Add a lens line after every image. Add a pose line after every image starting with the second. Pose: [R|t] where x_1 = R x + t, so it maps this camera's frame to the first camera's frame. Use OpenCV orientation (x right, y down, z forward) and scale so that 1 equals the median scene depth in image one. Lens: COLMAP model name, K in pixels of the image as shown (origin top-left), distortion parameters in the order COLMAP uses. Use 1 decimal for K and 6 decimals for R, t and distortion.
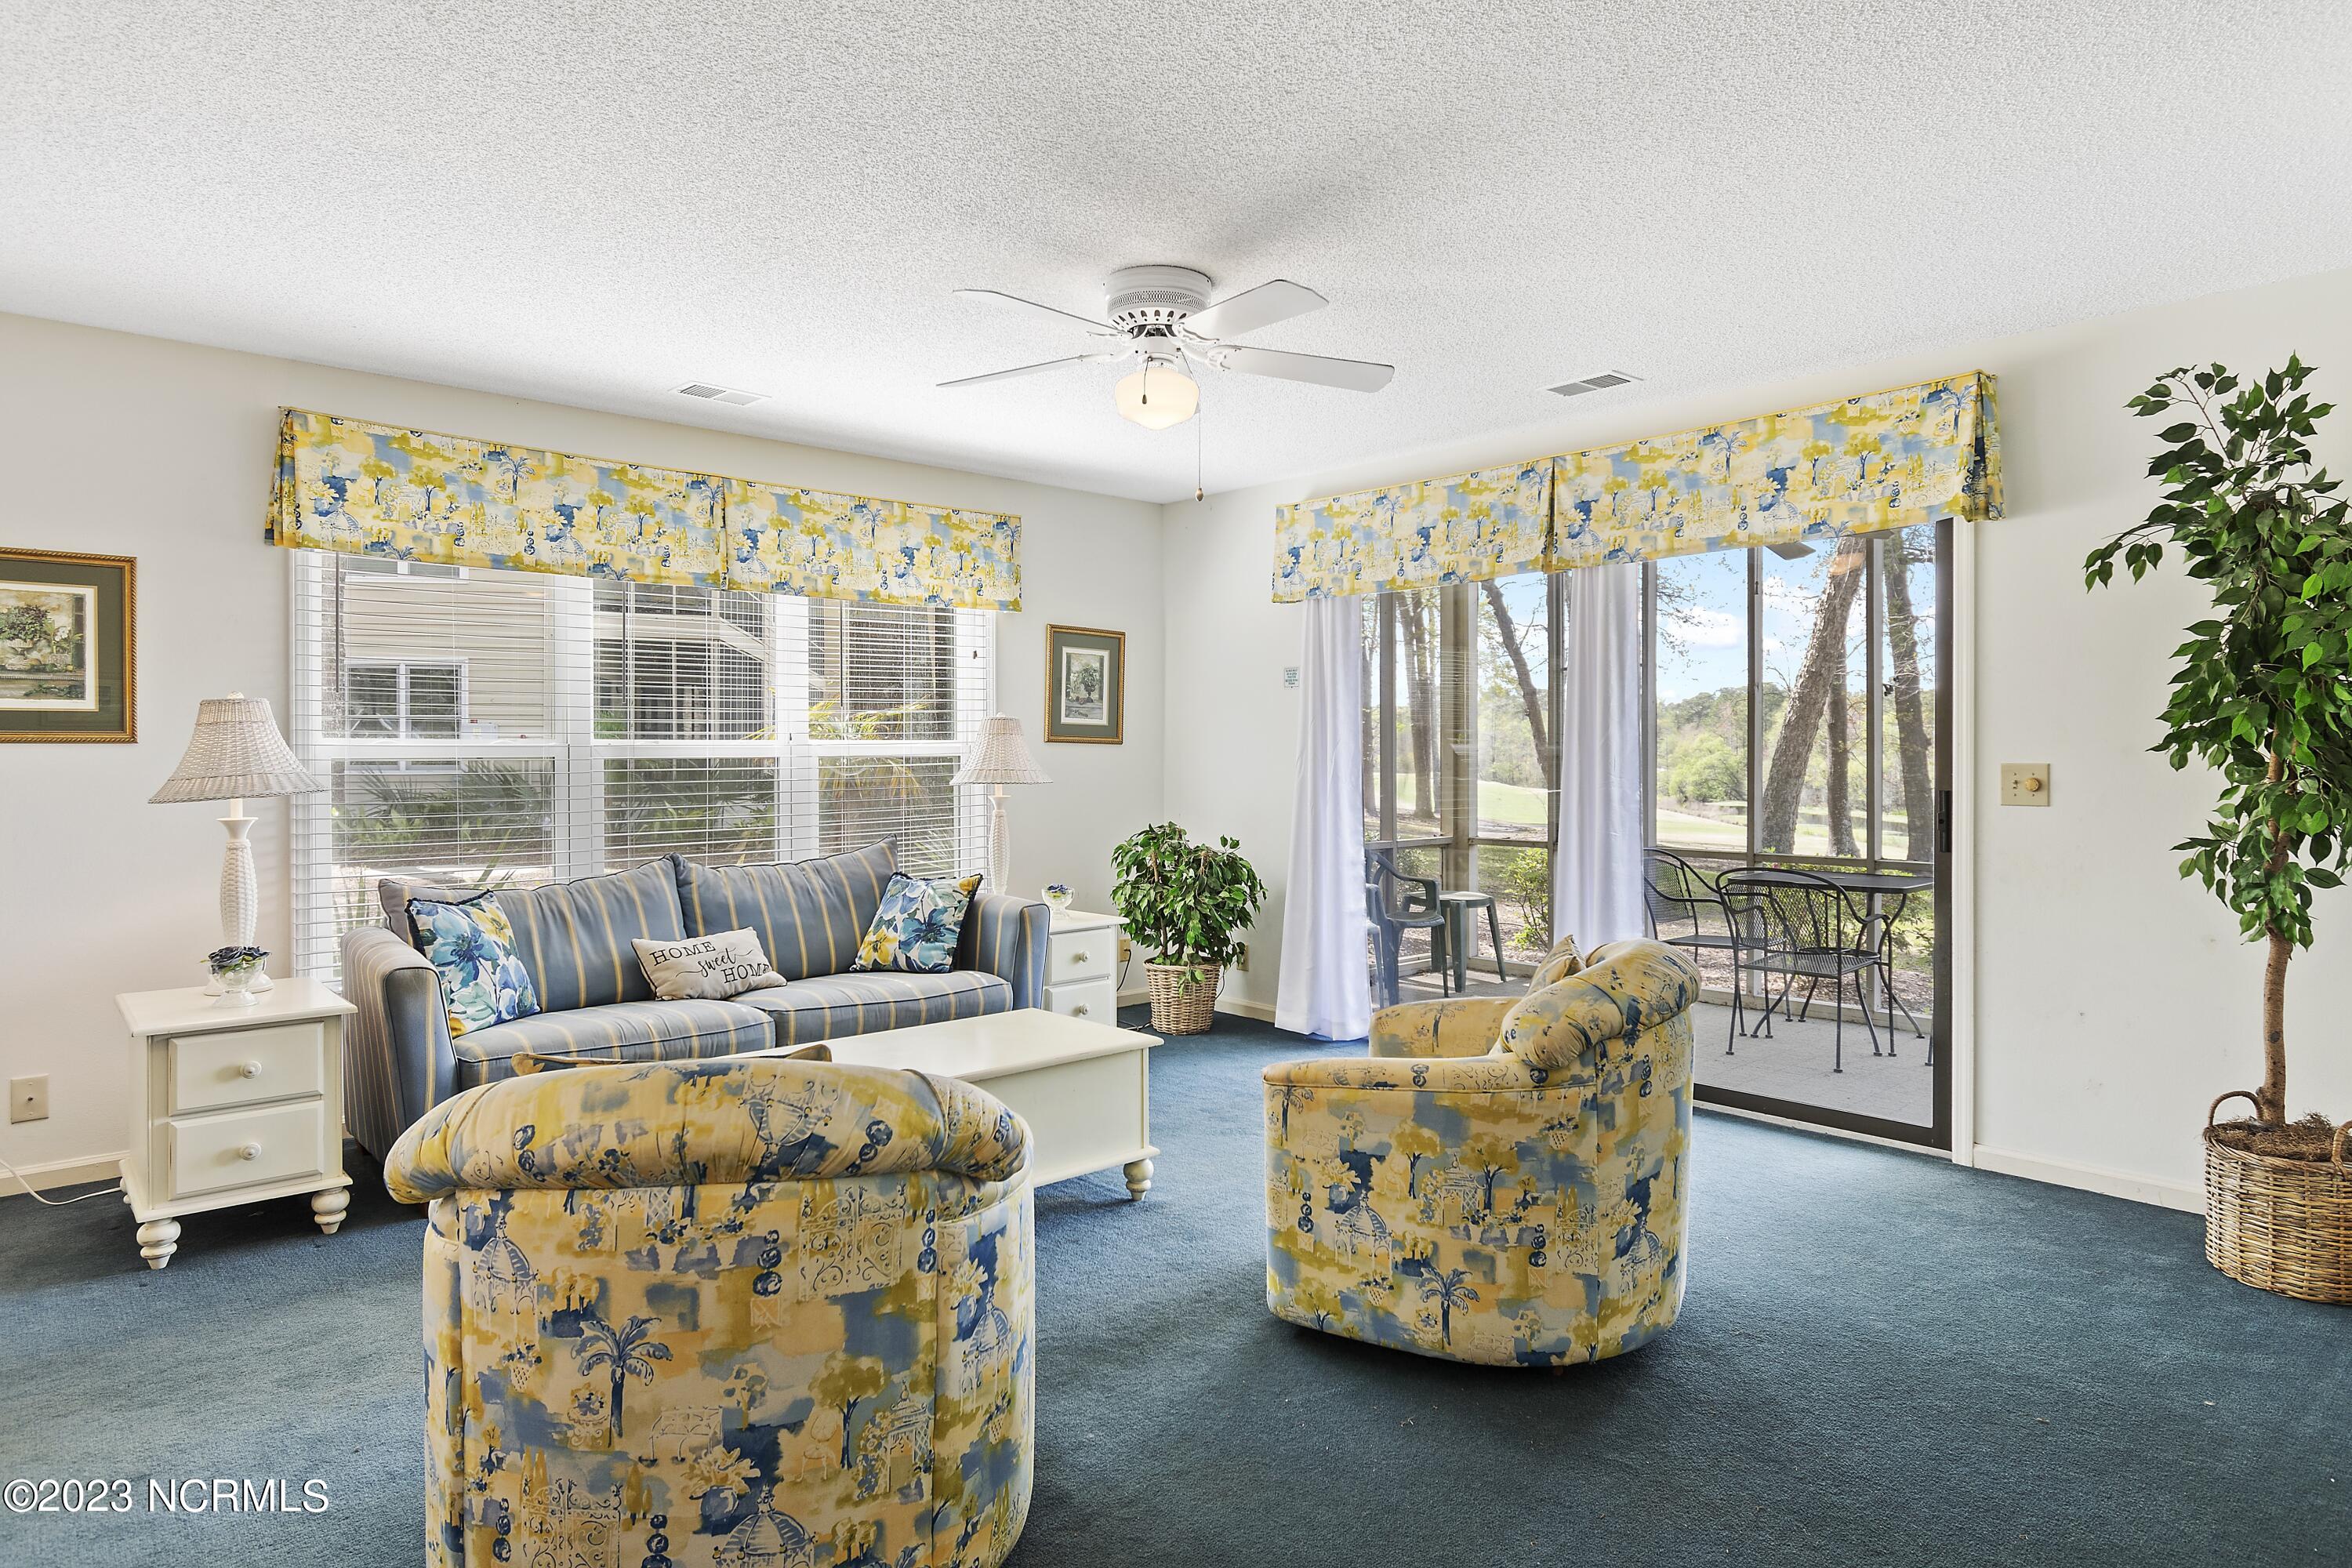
lens RADIAL K [[1338.2, 0, 1175.2], [0, 1338.2, 755.8], [0, 0, 1]] dist [0.000661, -0.003561]
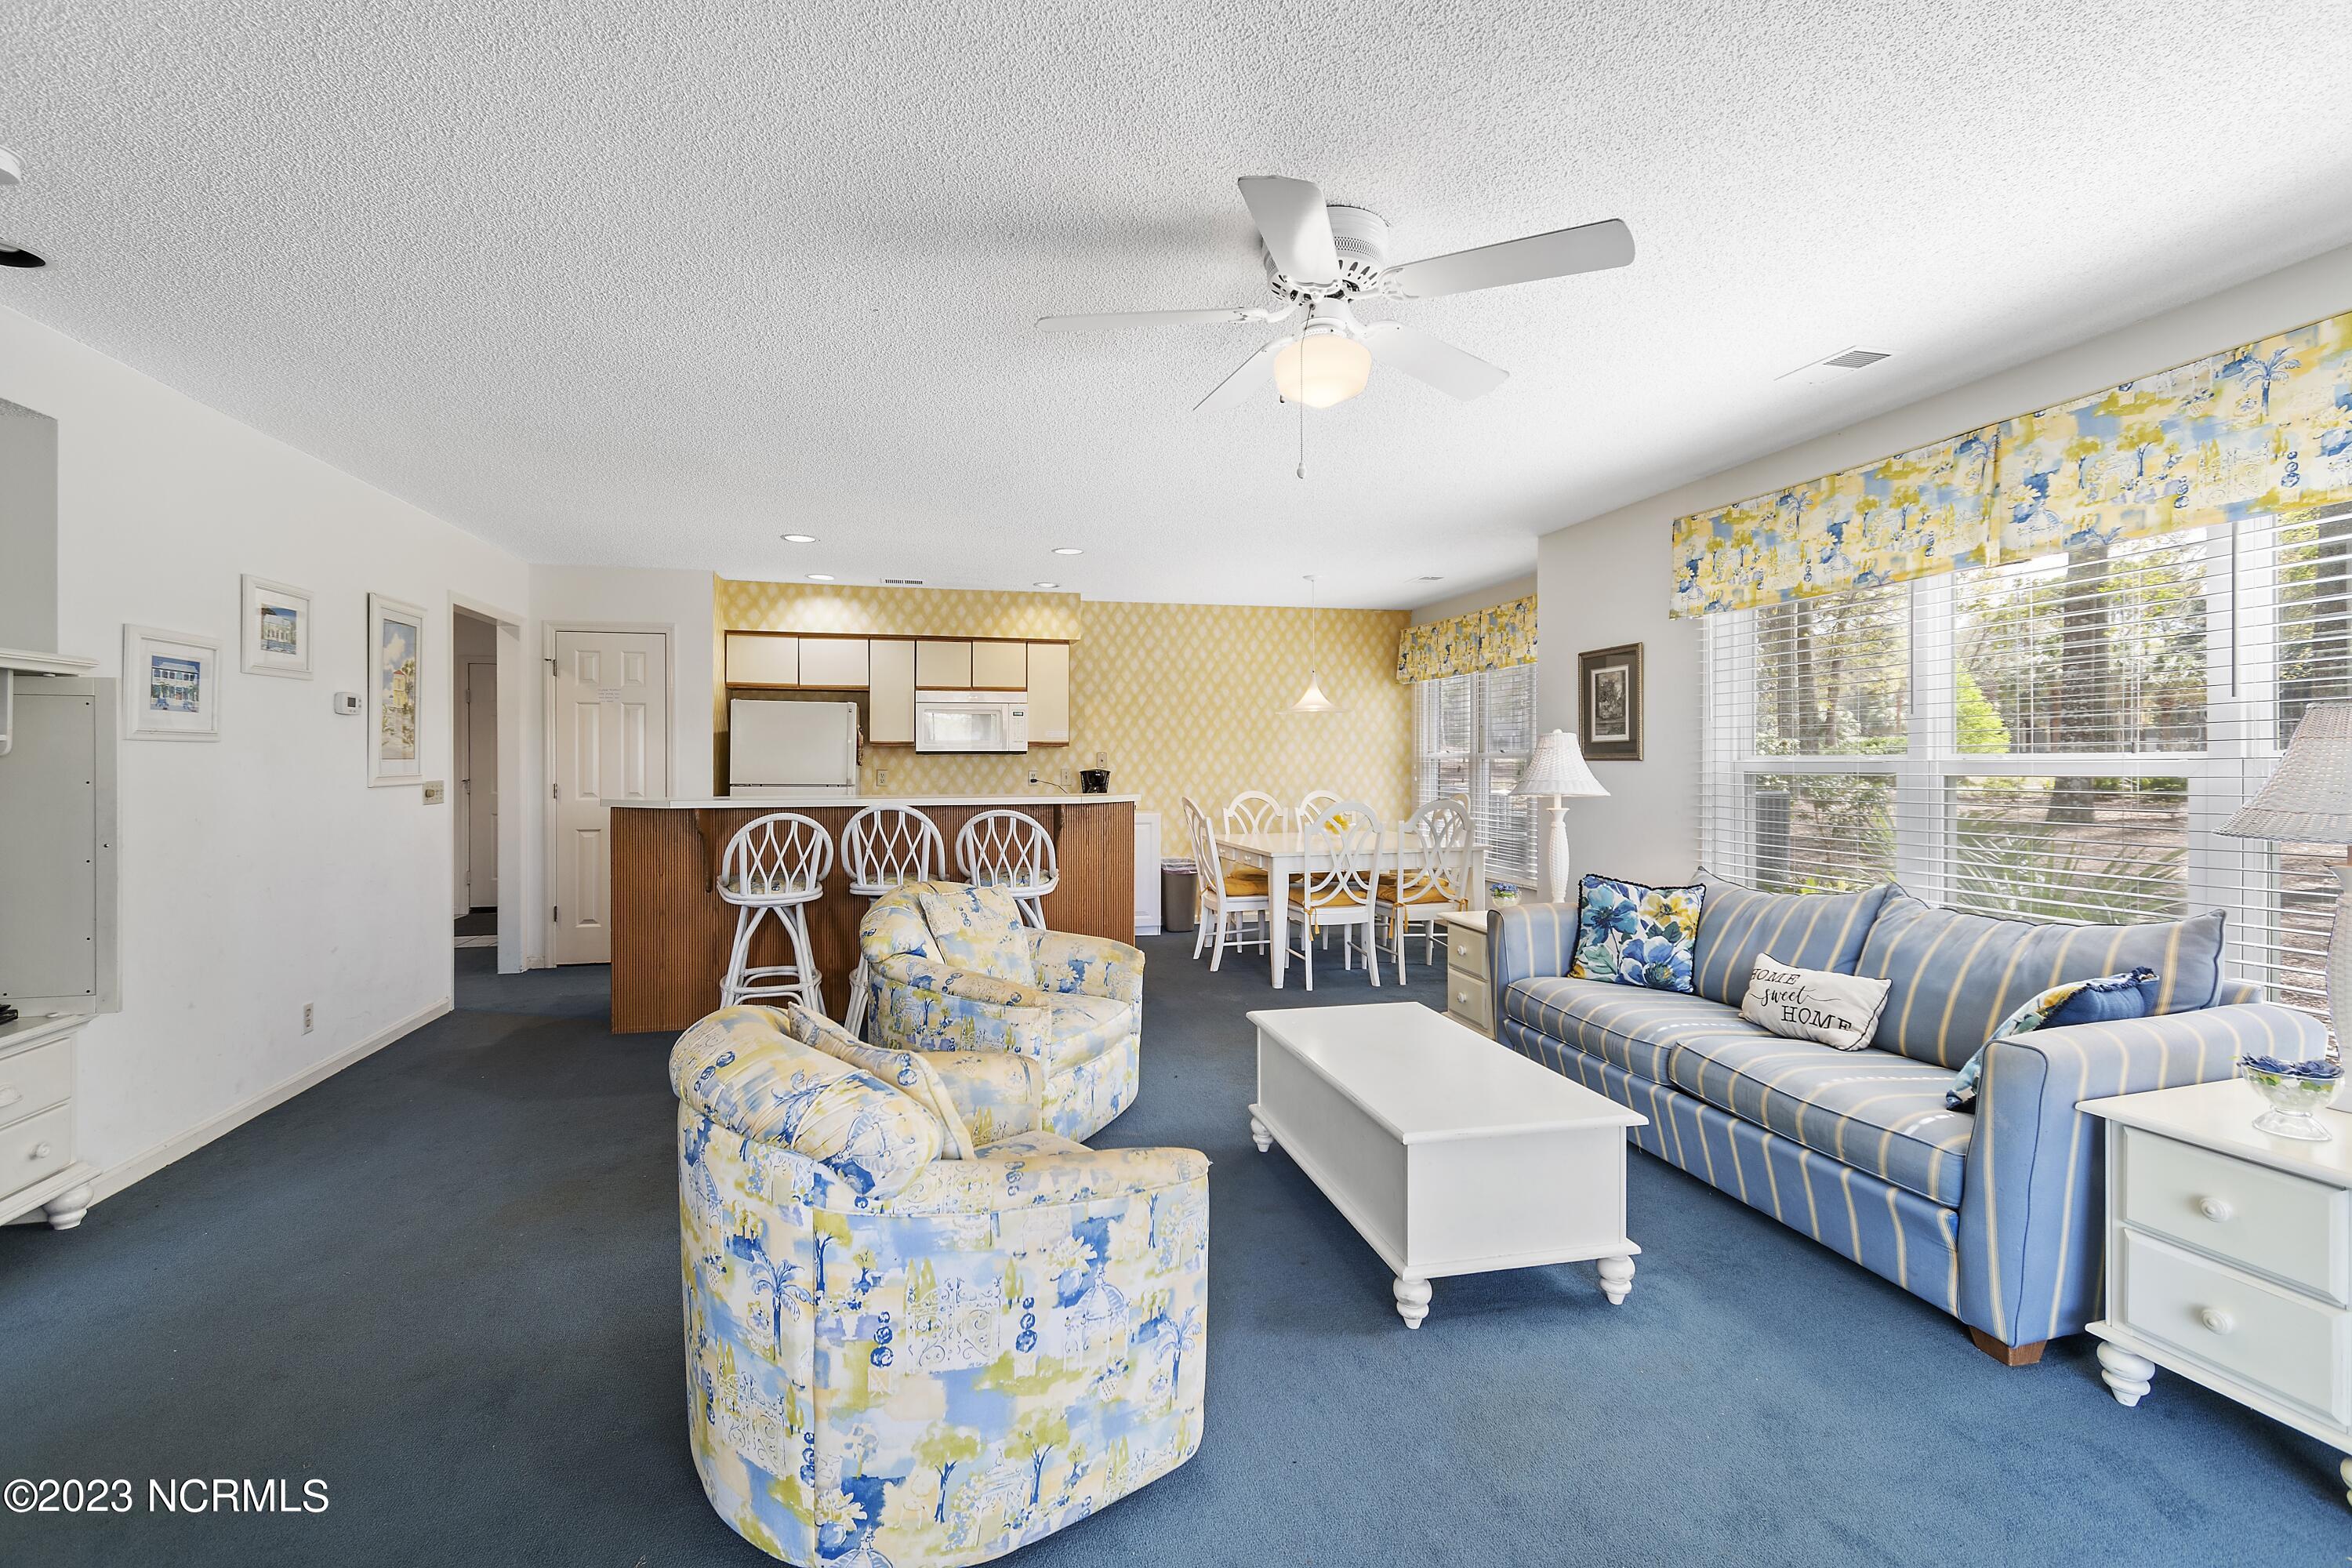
lens RADIAL K [[1039.4, 0, 1168.6], [0, 1039.4, 760.7], [0, 0, 1]] dist [0.002864, -0.000102]
pose [[-0.488109, 0.003017, -0.872777, 0.486712], [0.002147, 0.999995, 0.002256, -0.011349], [0.872780, -0.000772, -0.488113, 0.962496]]
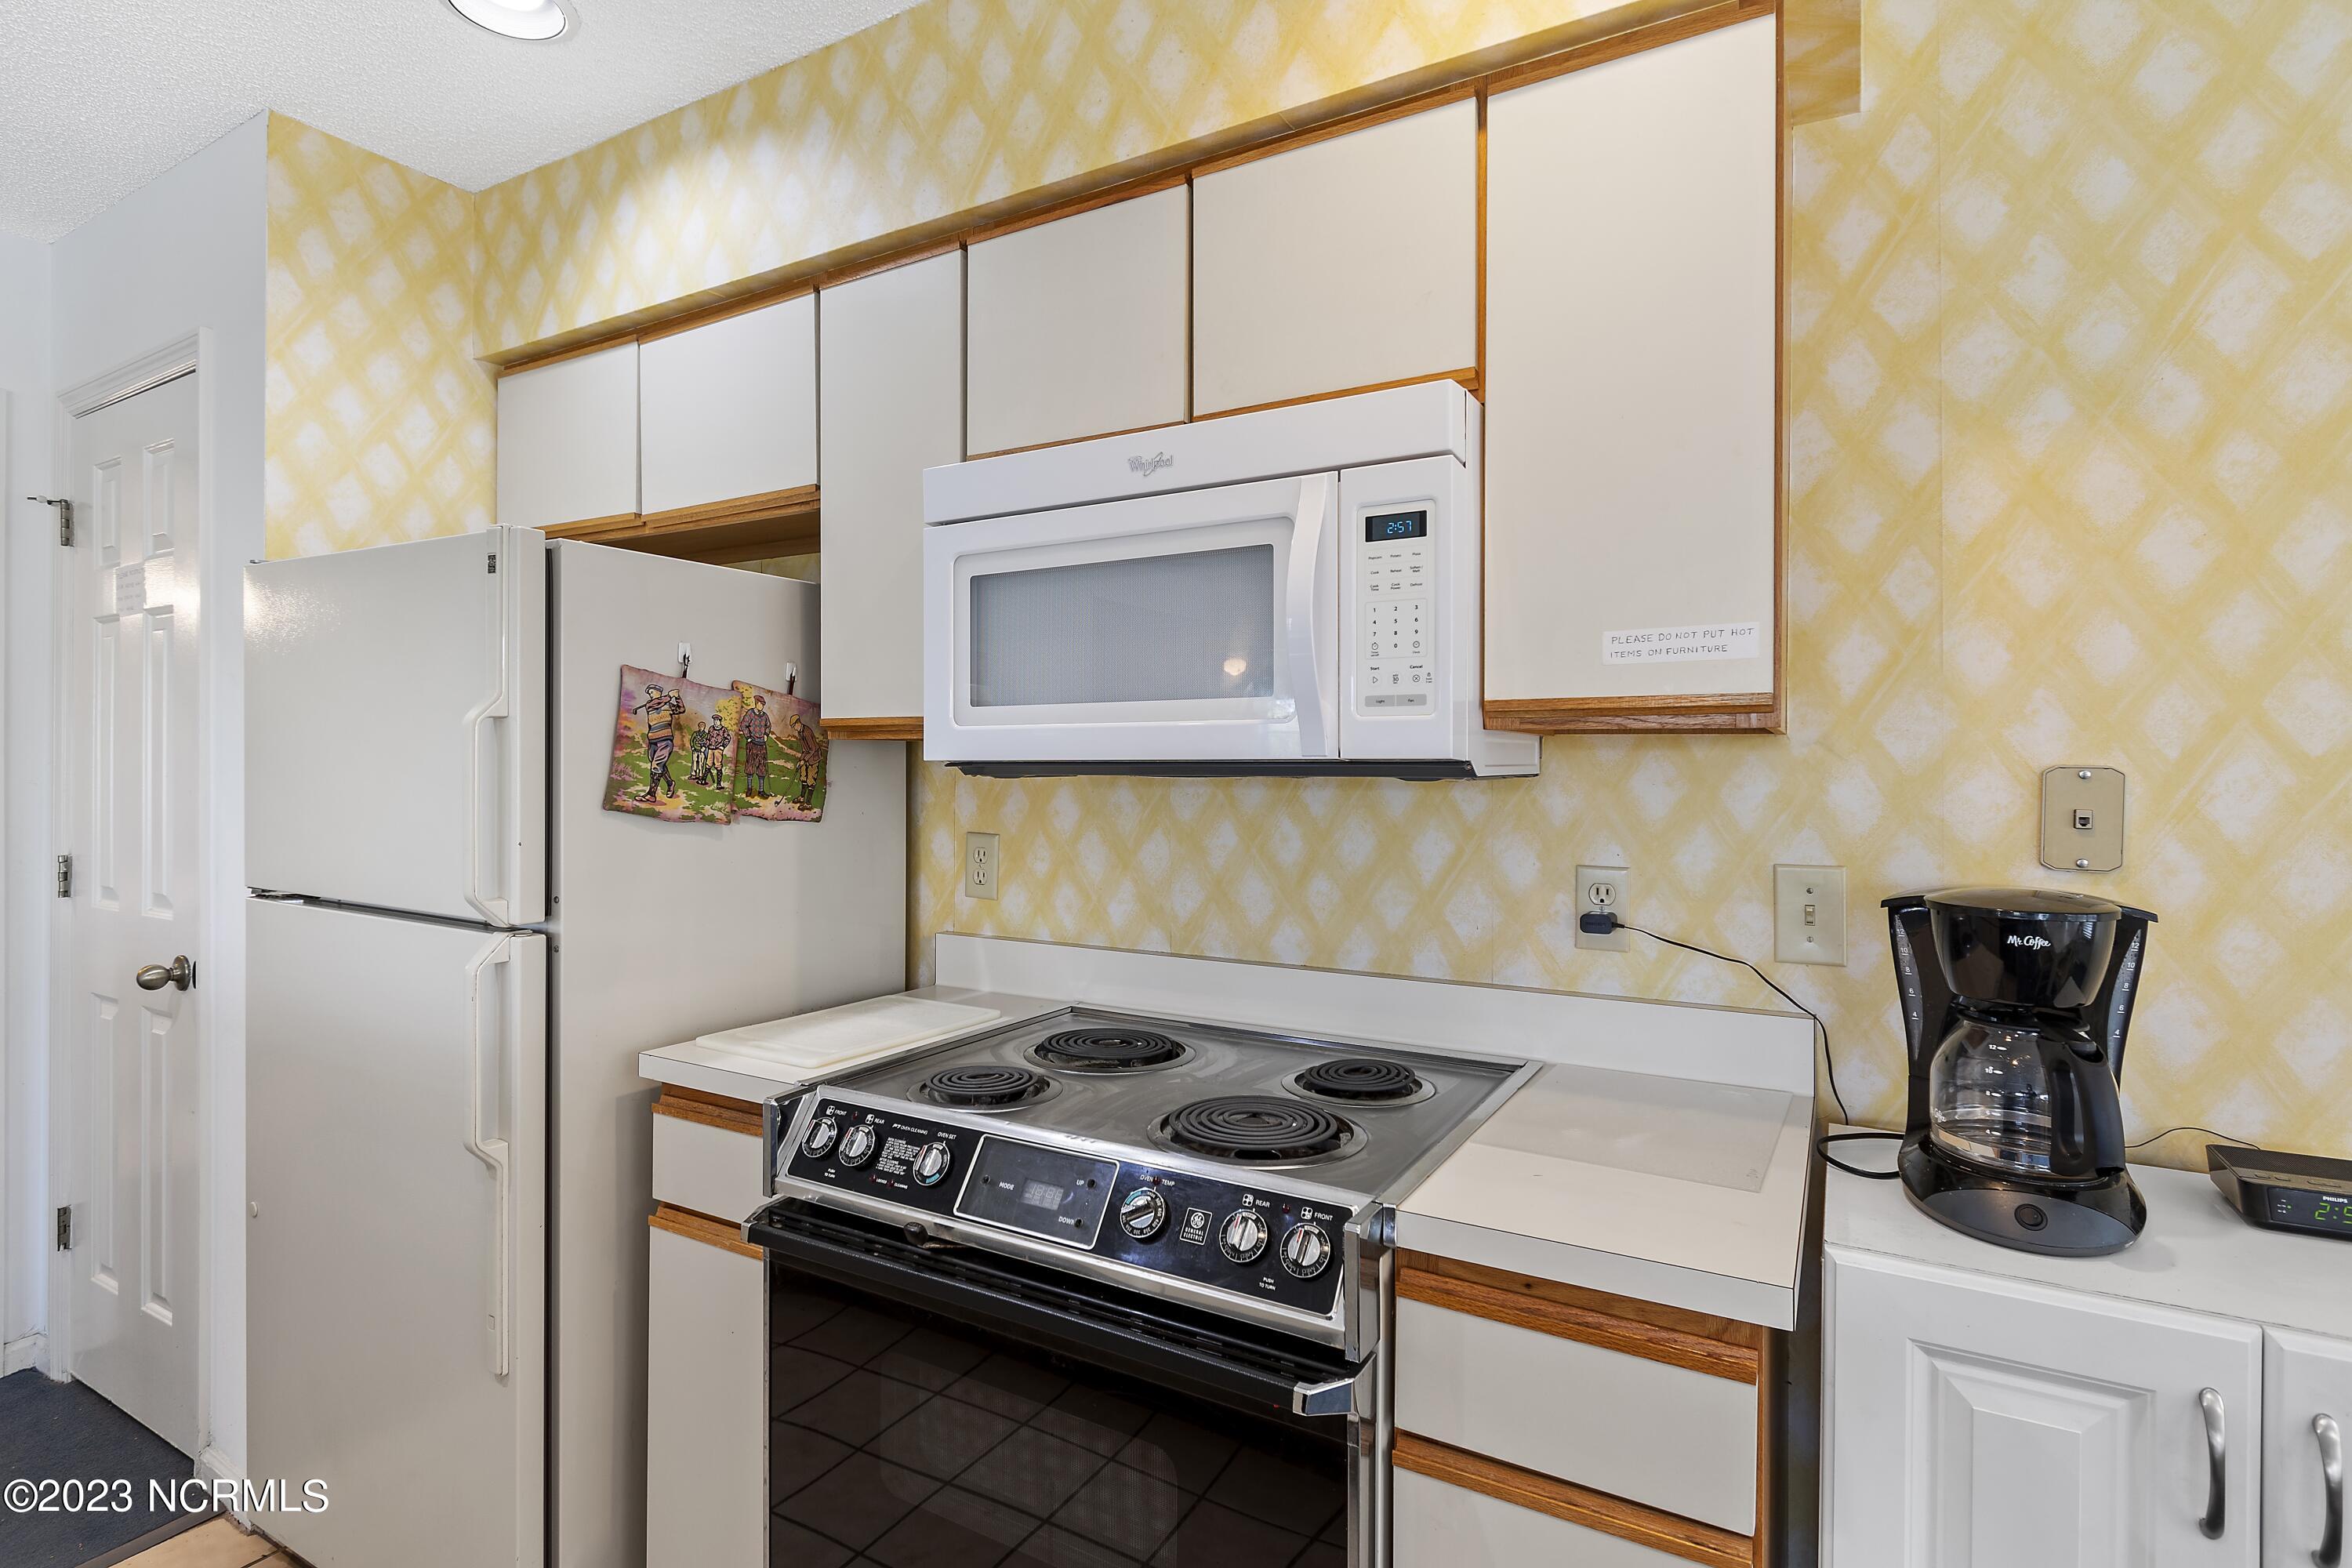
lens RADIAL K [[1162.1, 0, 1167.2], [0, 1162.1, 765.9], [0, 0, 1]] dist [0.002636, -0.001007]
pose [[-0.956034, -0.001521, -0.293253, -0.669866], [-0.001178, 0.999998, -0.001344, -0.021217], [0.293255, -0.000940, -0.956034, 0.229563]]
